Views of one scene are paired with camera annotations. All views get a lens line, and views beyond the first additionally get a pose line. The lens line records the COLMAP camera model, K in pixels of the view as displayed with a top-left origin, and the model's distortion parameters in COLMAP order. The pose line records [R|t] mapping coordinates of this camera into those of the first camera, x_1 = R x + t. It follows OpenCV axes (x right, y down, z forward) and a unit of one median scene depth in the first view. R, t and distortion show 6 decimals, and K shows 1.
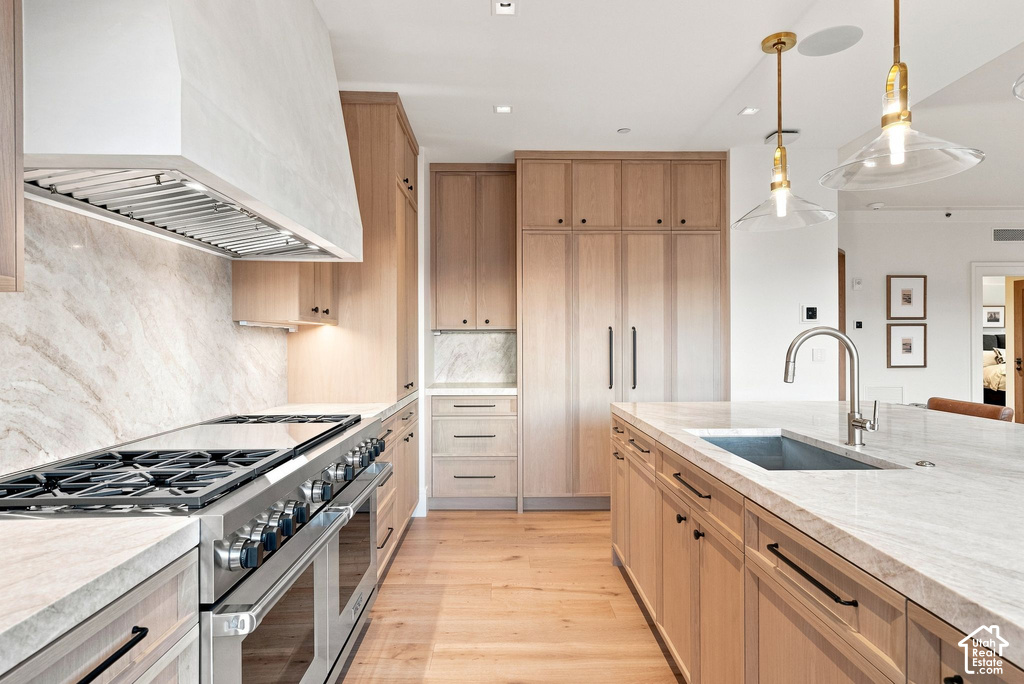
lens RADIAL K [[559.3, 0, 512.0], [0, 559.3, 342.0], [0, 0, 1]] dist [-0.000375, -0.000116]
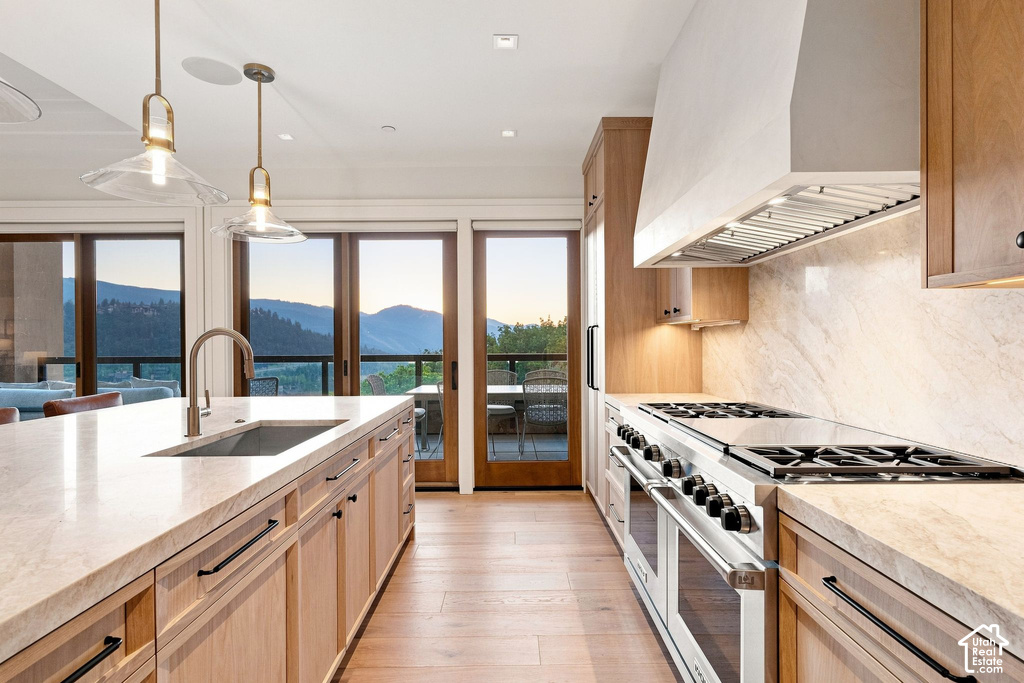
lens RADIAL K [[527.0, 0, 512.0], [0, 527.0, 341.5], [0, 0, 1]] dist [-0.000753, 0.000052]
pose [[-0.999851, 0.007753, 0.015433, -0.033045], [0.007711, 0.999966, -0.002765, 0.009304], [-0.015454, -0.002646, -0.999877, 2.081907]]
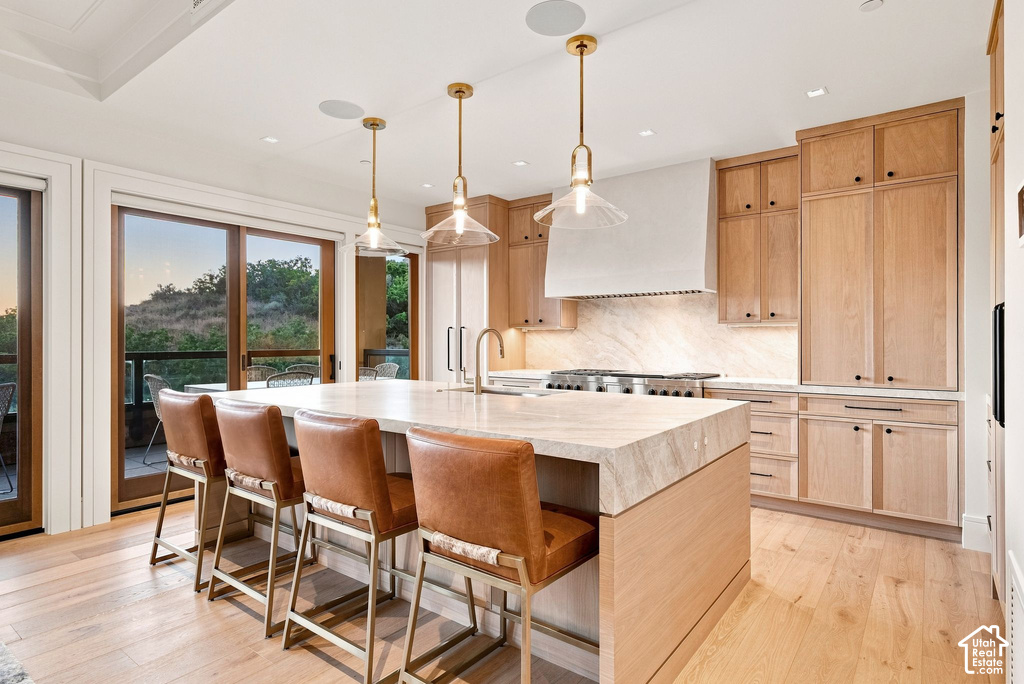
lens RADIAL K [[544.8, 0, 512.0], [0, 544.8, 342.0], [0, 0, 1]] dist [-0.006234, -0.000784]
pose [[-0.618515, 0.002483, -0.785769, 1.960222], [-0.000655, 0.999993, 0.003675, 0.019117], [0.785773, 0.002788, -0.618509, 2.193949]]
